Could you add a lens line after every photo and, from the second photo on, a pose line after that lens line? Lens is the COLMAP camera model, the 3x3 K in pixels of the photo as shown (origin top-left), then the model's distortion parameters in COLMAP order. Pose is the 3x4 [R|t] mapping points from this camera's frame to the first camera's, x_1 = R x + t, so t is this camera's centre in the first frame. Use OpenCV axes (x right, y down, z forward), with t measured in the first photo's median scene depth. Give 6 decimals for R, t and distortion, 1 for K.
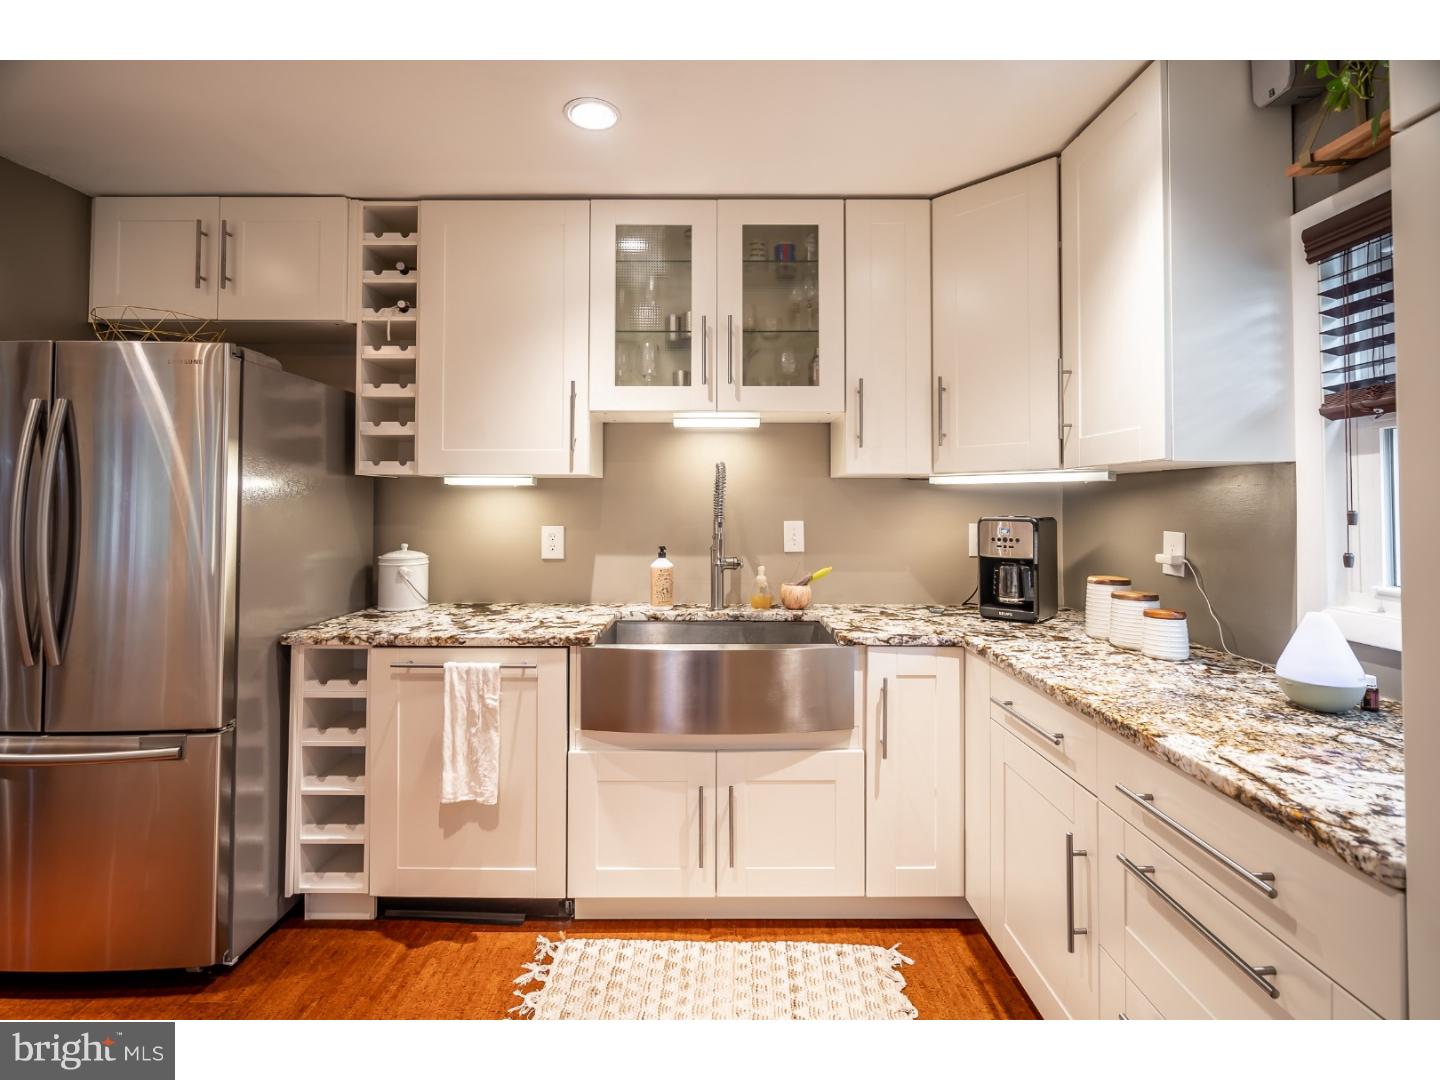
lens RADIAL K [[685.9, 0, 718.2], [0, 685.9, 483.9], [0, 0, 1]] dist [0.001760, -0.000613]
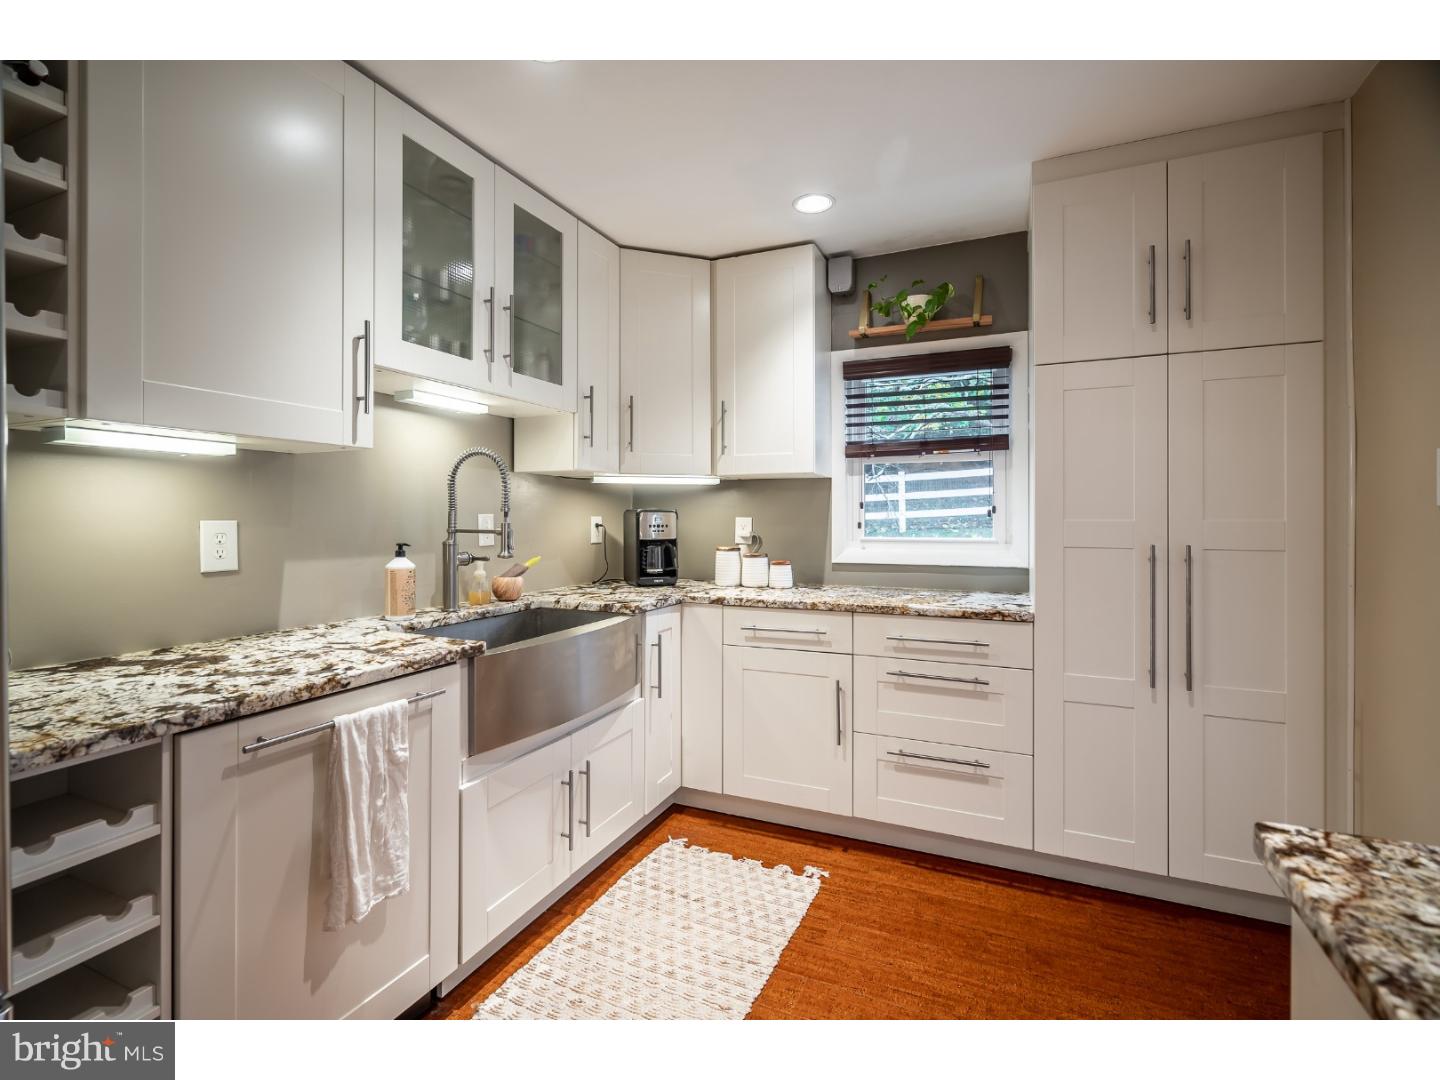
lens RADIAL K [[660.7, 0, 719.4], [0, 660.7, 515.8], [0, 0, 1]] dist [0.002640, 0.000468]
pose [[0.410182, 0.000286, 0.912003, -0.810022], [-0.022908, 0.999688, 0.009989, 0.051889], [-0.911716, -0.024989, 0.410061, 0.407266]]
